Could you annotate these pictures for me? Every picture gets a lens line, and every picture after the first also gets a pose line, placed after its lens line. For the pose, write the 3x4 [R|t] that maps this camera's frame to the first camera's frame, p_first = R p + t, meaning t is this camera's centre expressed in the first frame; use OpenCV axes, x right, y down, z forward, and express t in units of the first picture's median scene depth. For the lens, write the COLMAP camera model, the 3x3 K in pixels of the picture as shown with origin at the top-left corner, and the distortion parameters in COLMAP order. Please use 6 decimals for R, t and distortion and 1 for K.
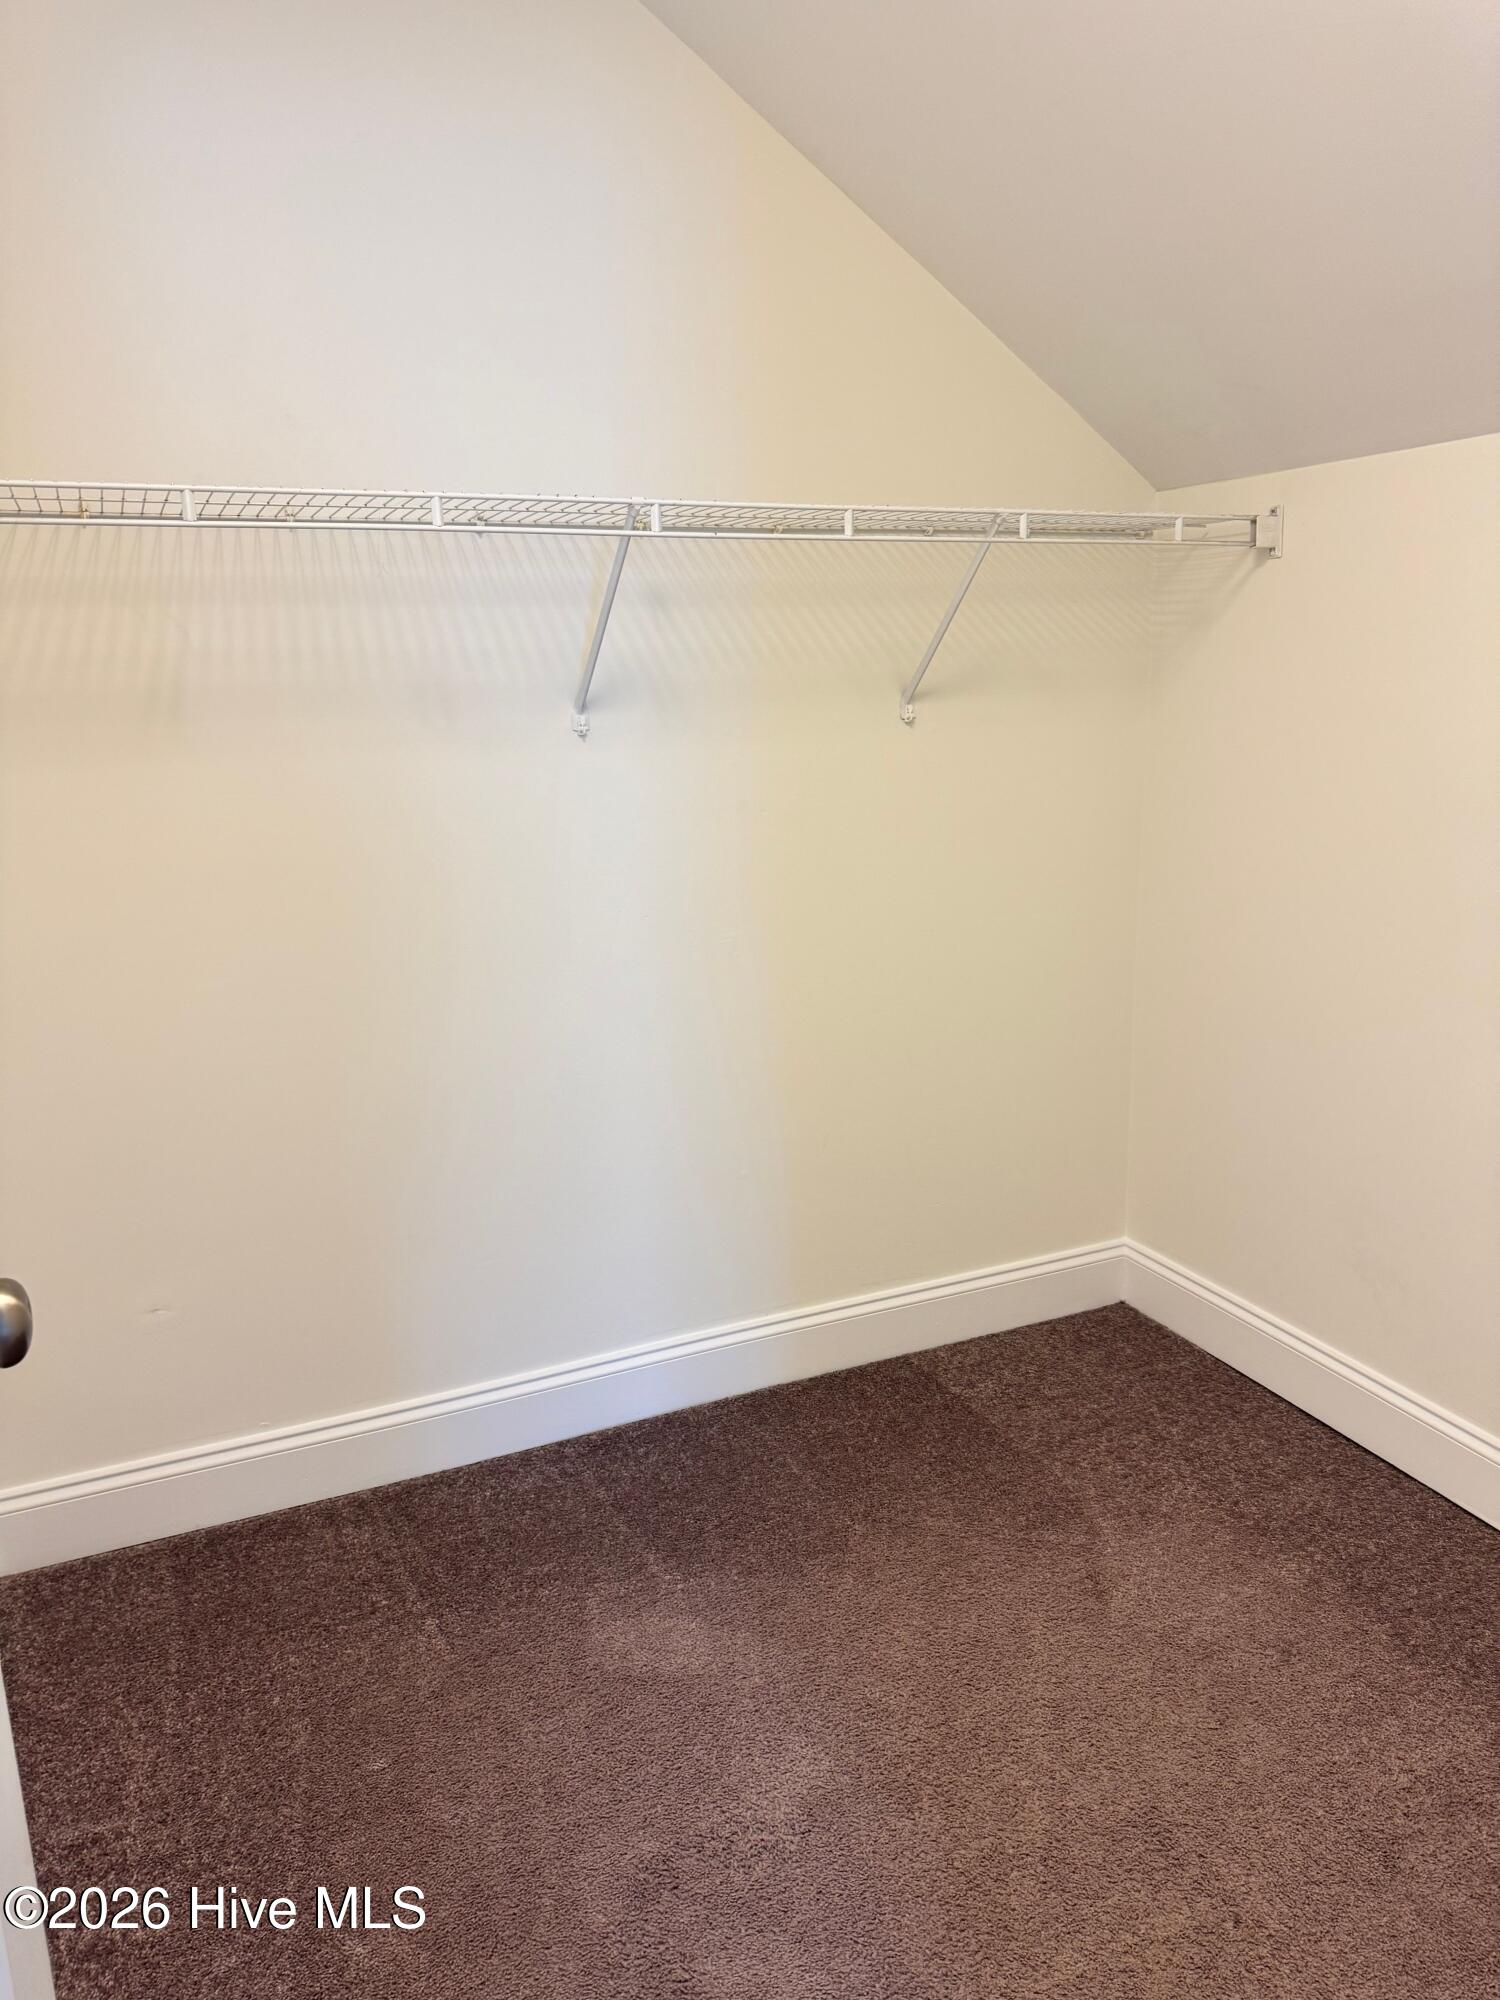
lens RADIAL K [[1412.8, 0, 784.3], [0, 1412.8, 977.6], [0, 0, 1]] dist [0.032120, -0.047242]
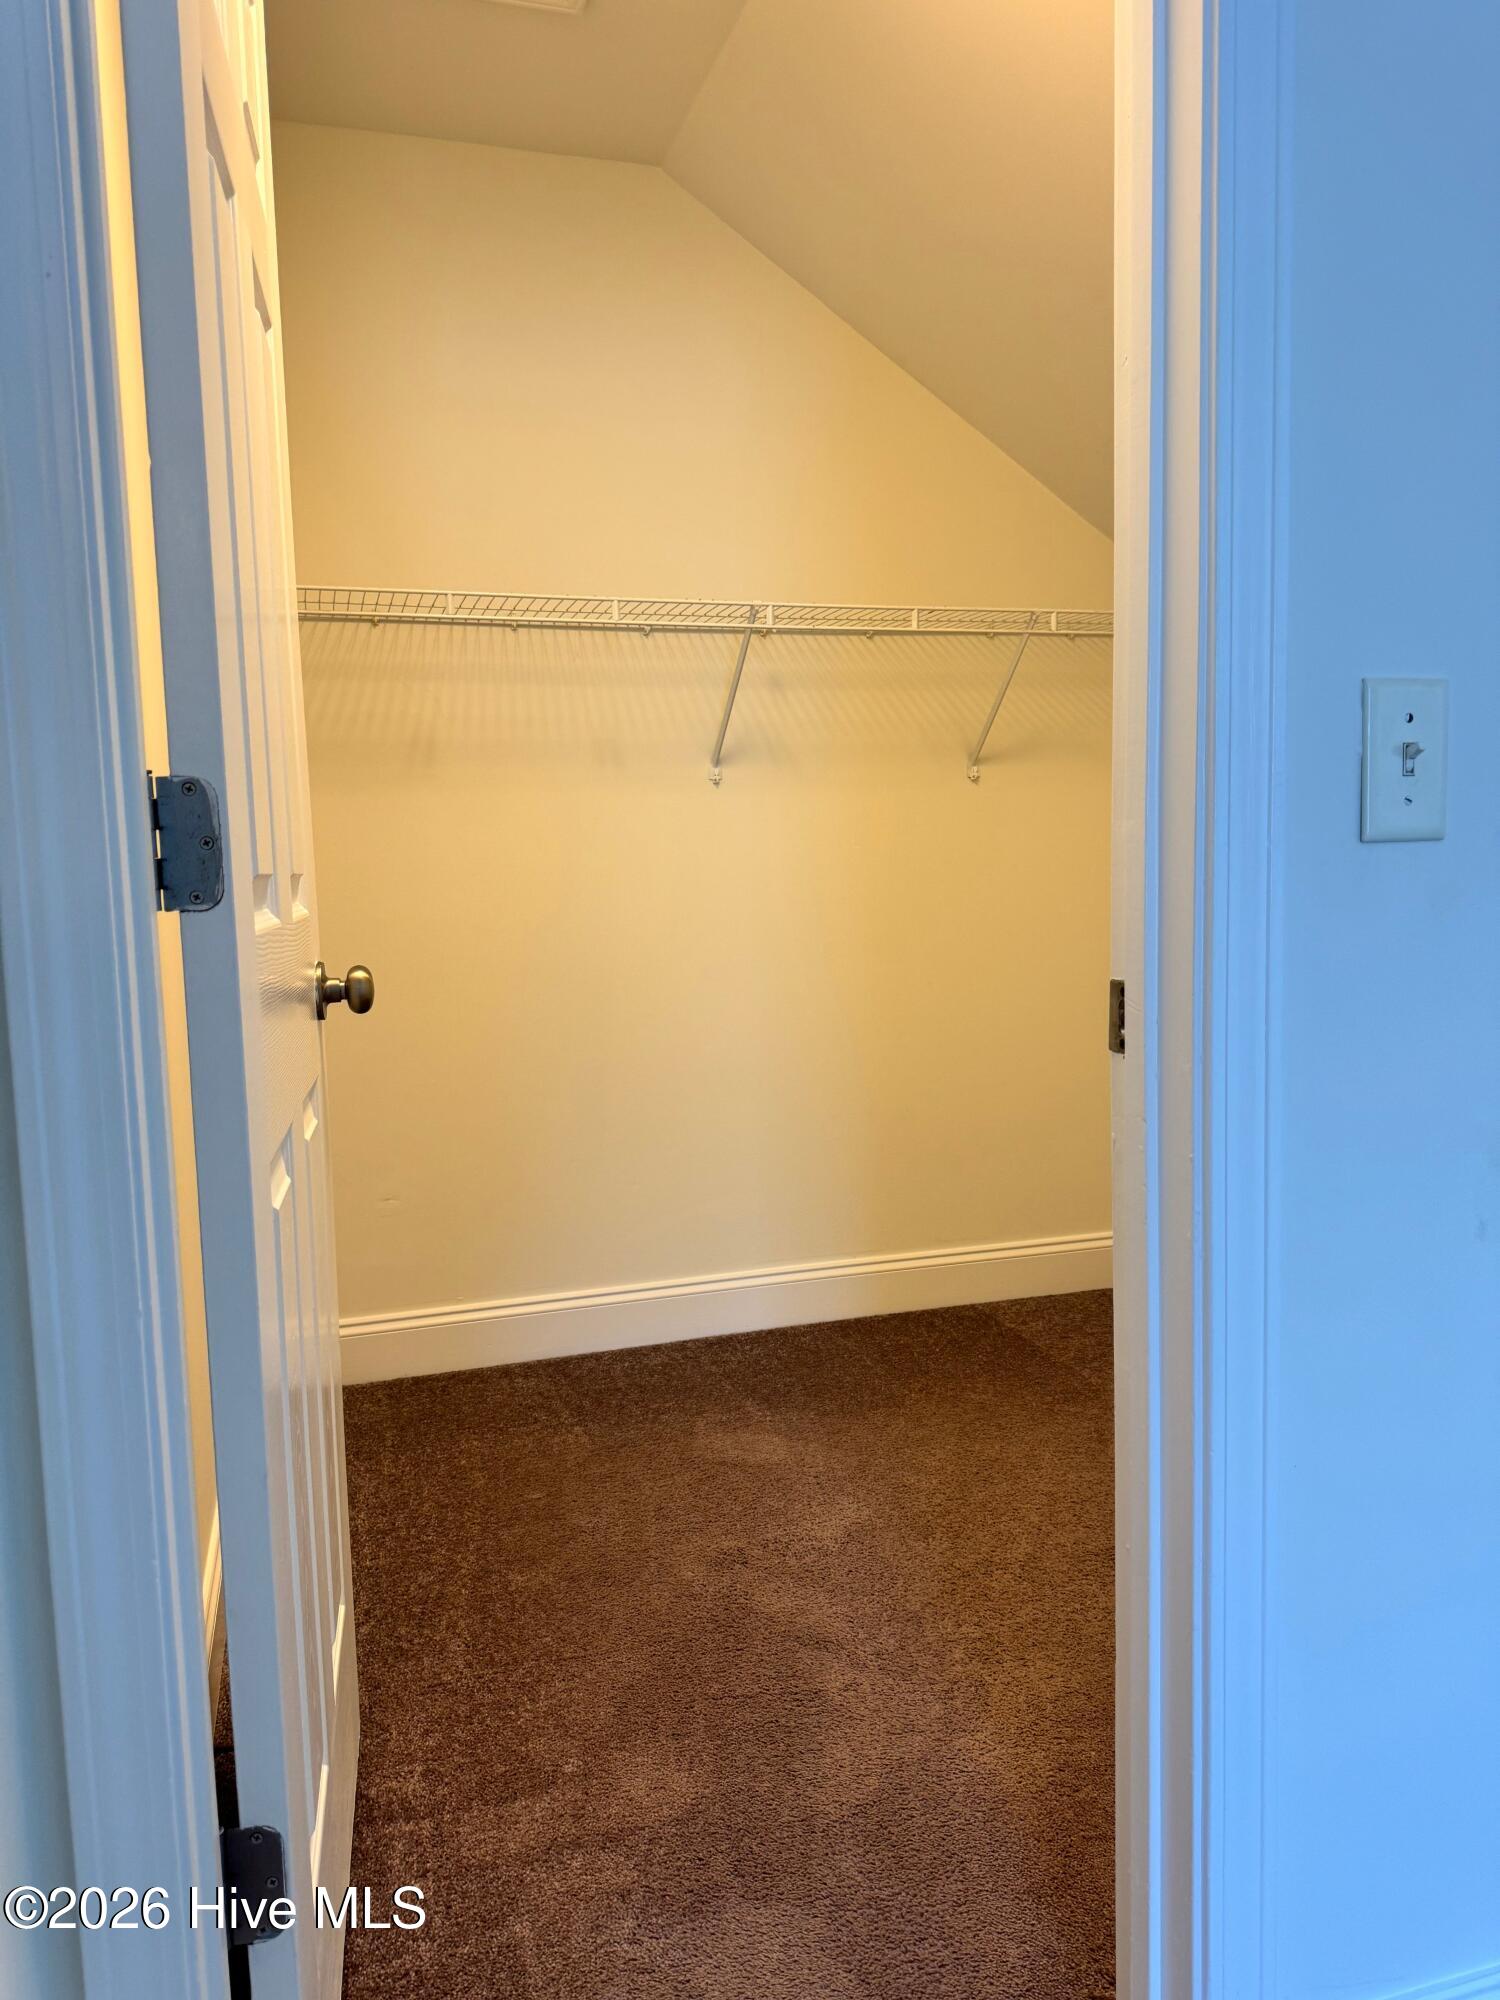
lens RADIAL K [[1412.8, 0, 761.0], [0, 1412.8, 989.6], [0, 0, 1]] dist [0.032120, -0.047242]
pose [[0.990796, 0.011130, -0.134902, 0.088067], [-0.026717, 0.993088, -0.114292, 0.190050], [0.132698, 0.116845, 0.984245, -0.304583]]
